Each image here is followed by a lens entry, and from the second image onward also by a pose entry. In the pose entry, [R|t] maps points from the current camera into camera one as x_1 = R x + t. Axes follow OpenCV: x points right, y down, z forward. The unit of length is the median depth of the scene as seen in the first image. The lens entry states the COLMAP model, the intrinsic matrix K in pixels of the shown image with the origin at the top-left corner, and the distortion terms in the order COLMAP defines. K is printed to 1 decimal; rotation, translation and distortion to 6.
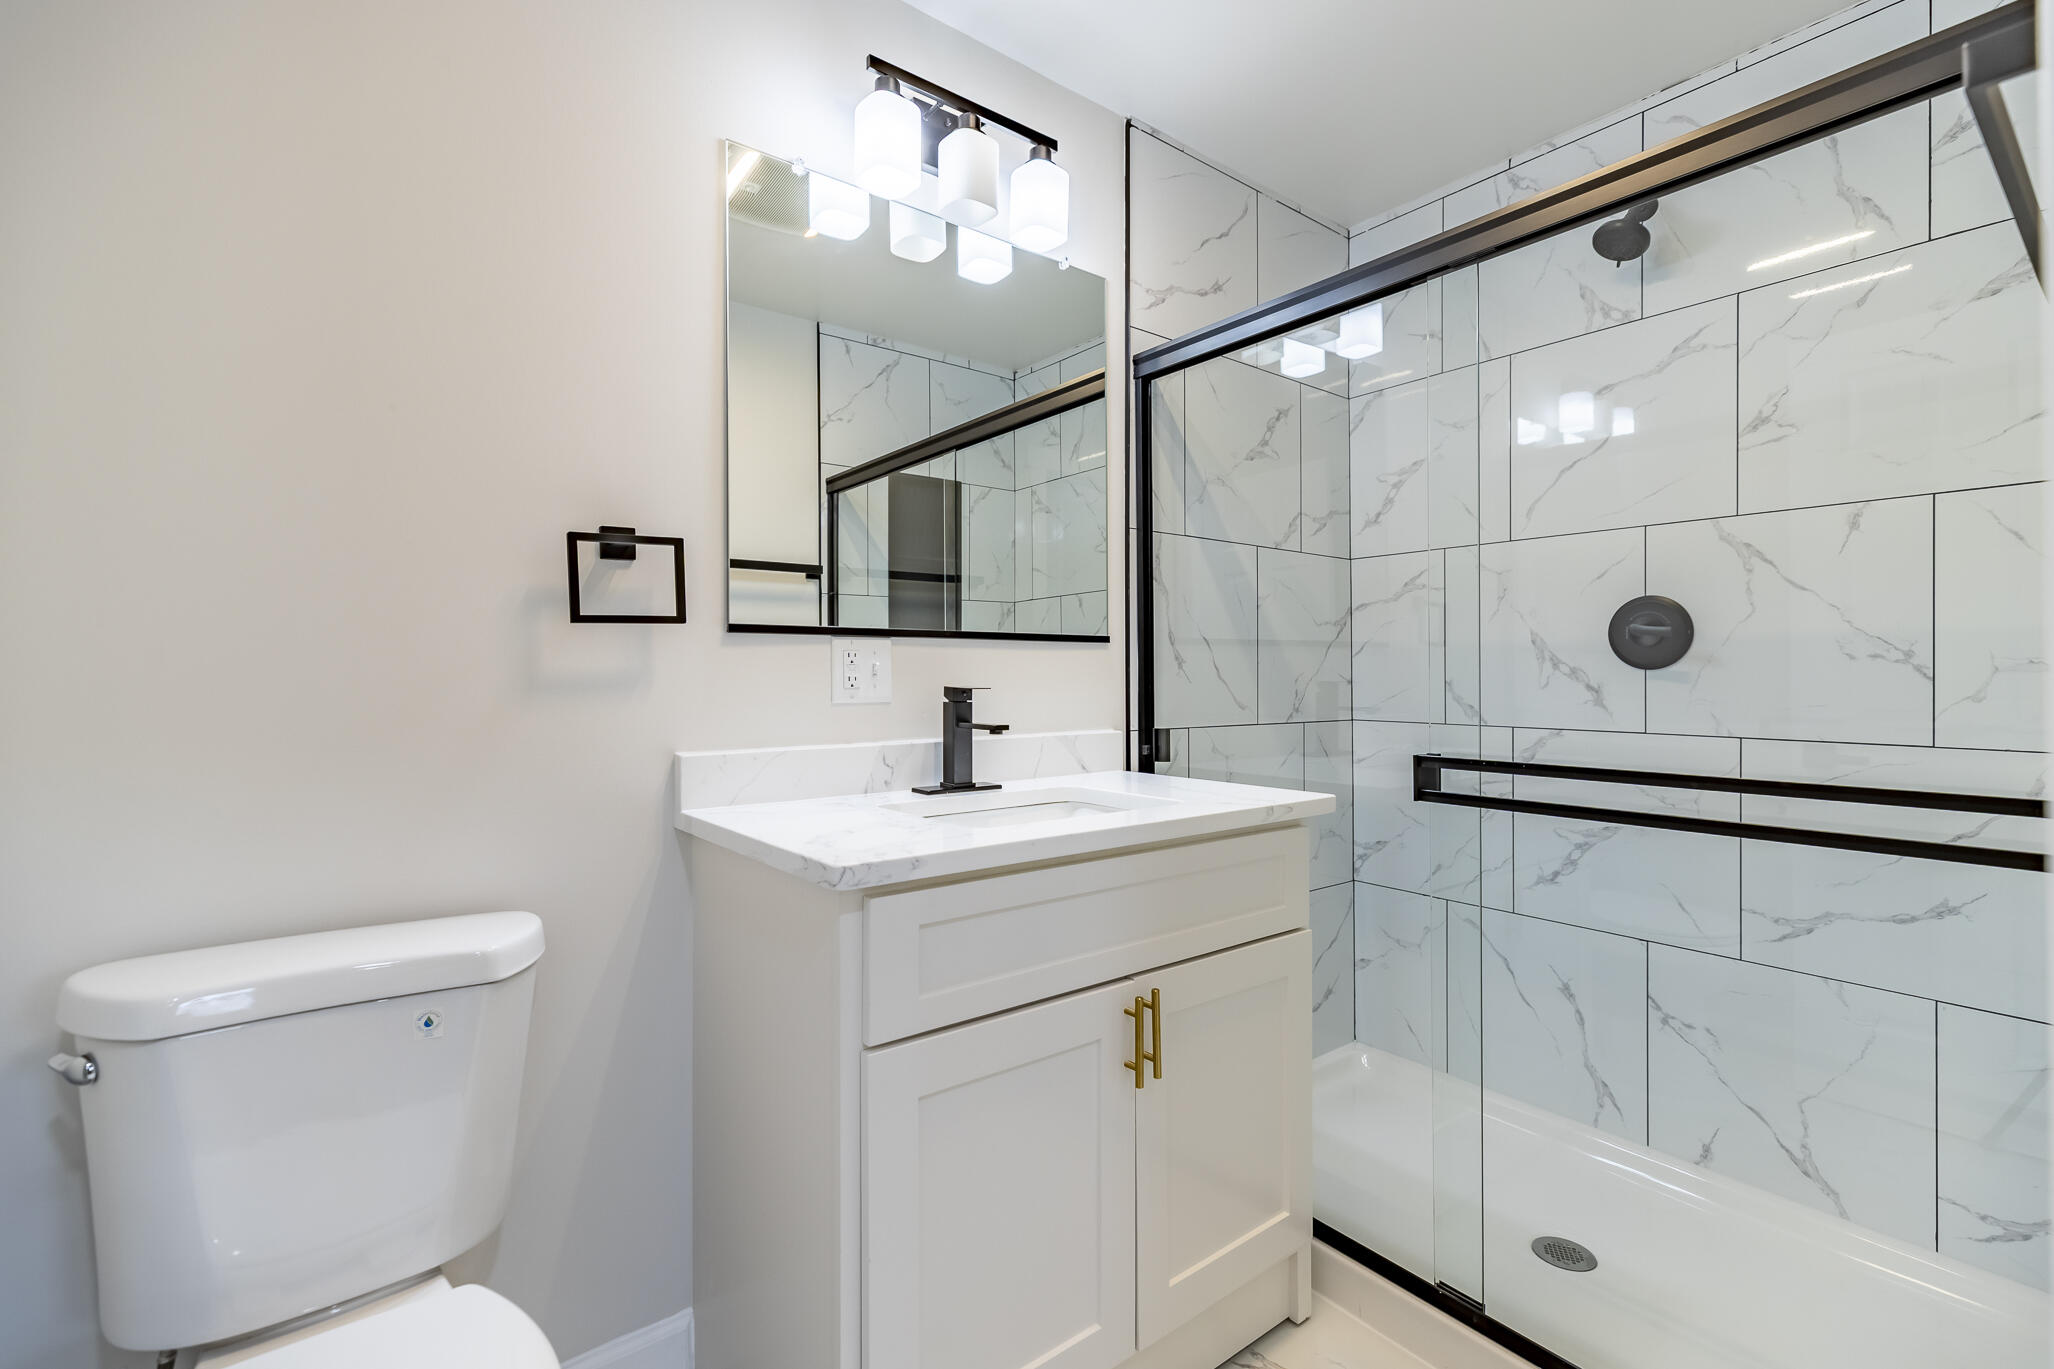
lens RADIAL K [[907.9, 0, 1032.2], [0, 907.9, 676.8], [0, 0, 1]] dist [-0.004200, -0.000167]
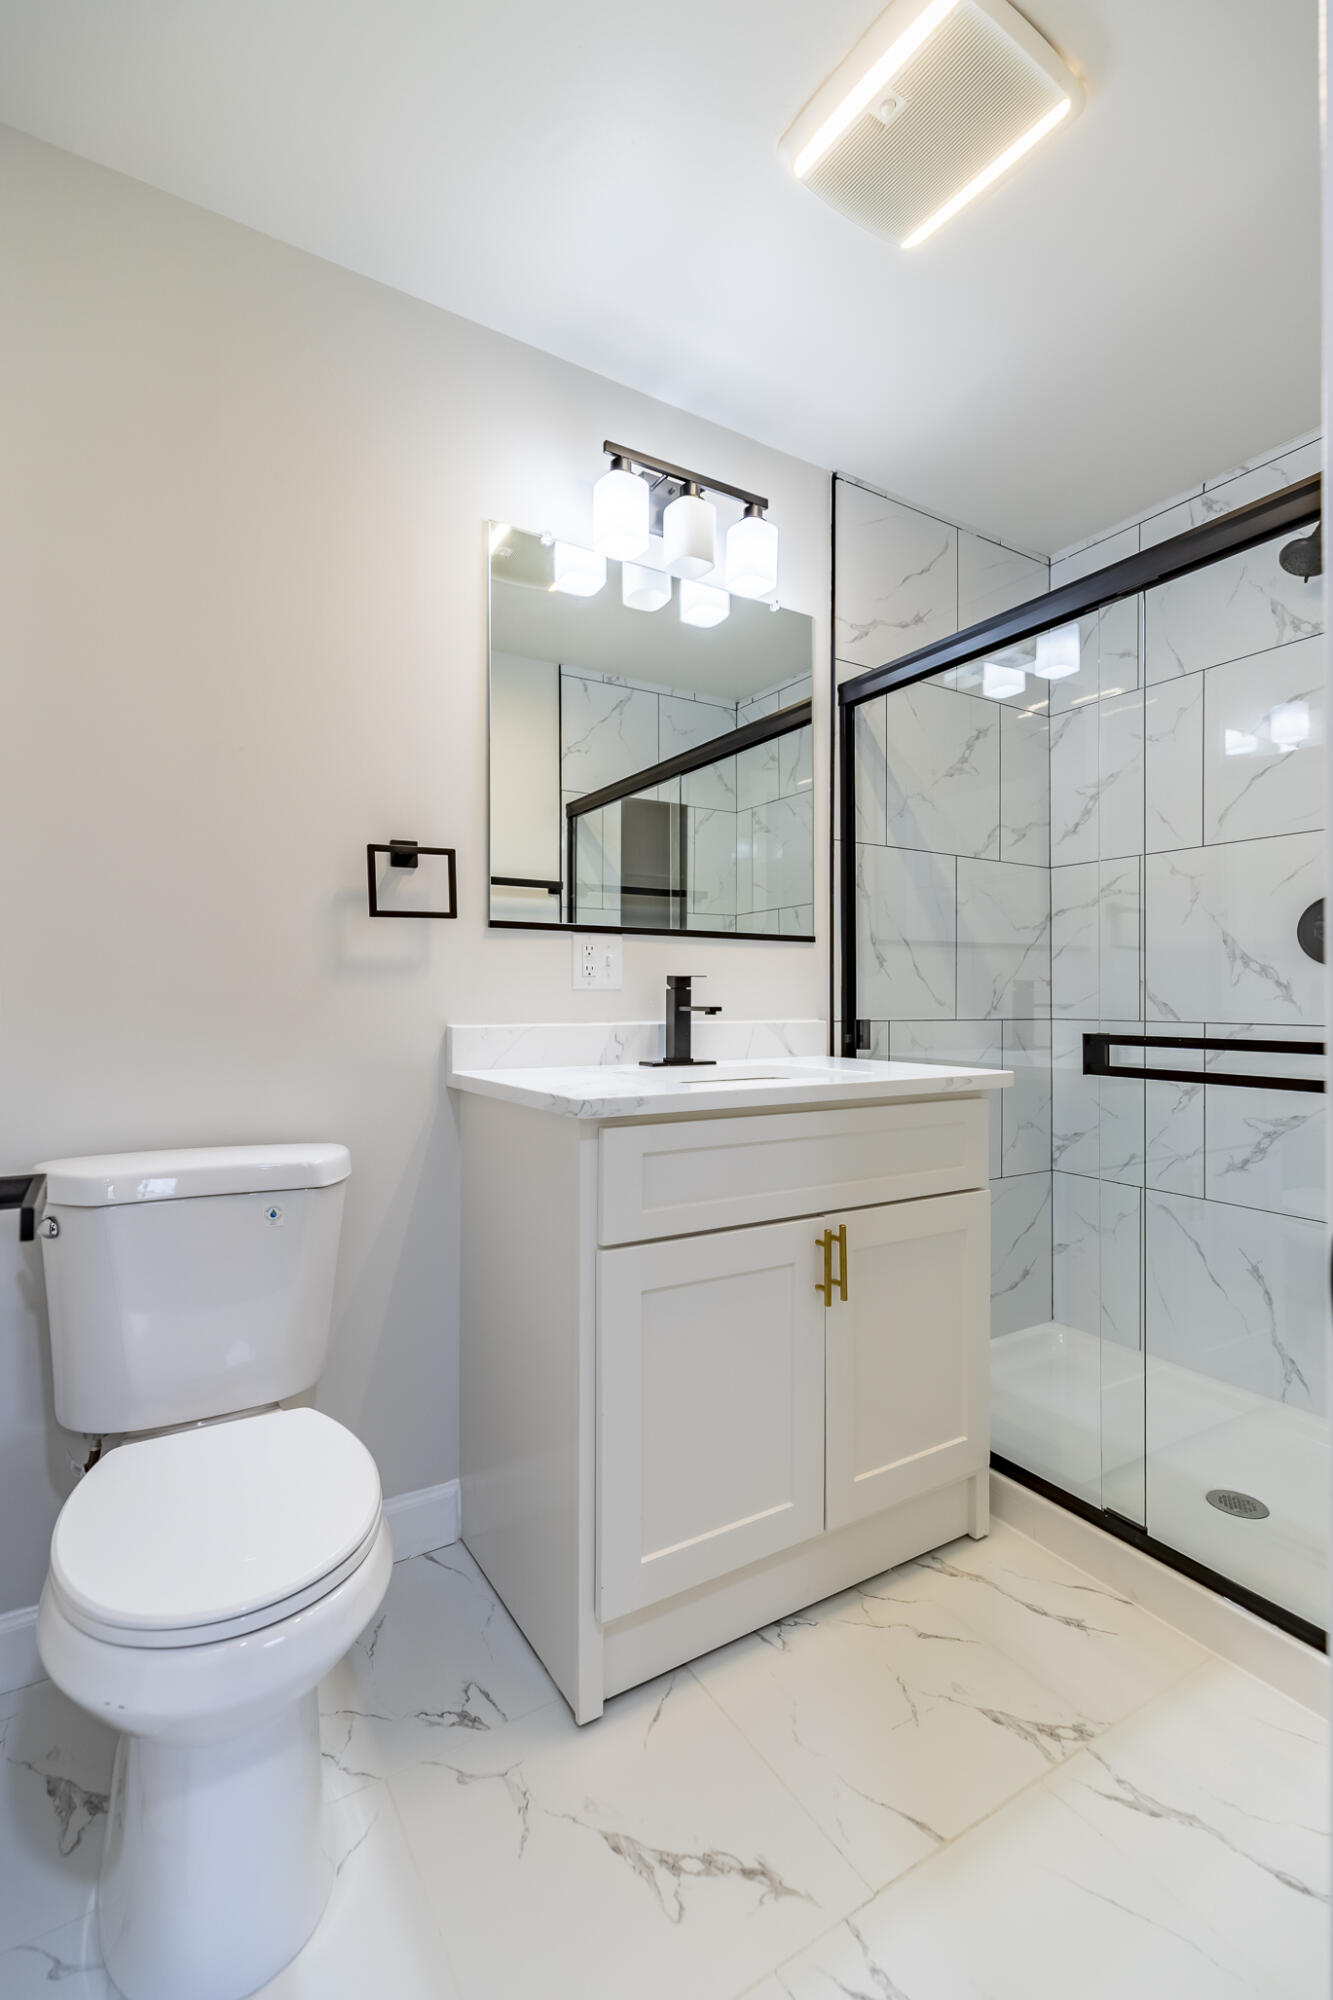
lens RADIAL K [[884.1, 0, 652.7], [0, 884.1, 1004.0], [0, 0, 1]] dist [-0.004200, -0.000167]
pose [[0.992583, 0.004210, -0.121498, 0.018656], [-0.003744, 0.999985, 0.004058, 0.034620], [0.121513, -0.003573, 0.992583, -0.105934]]
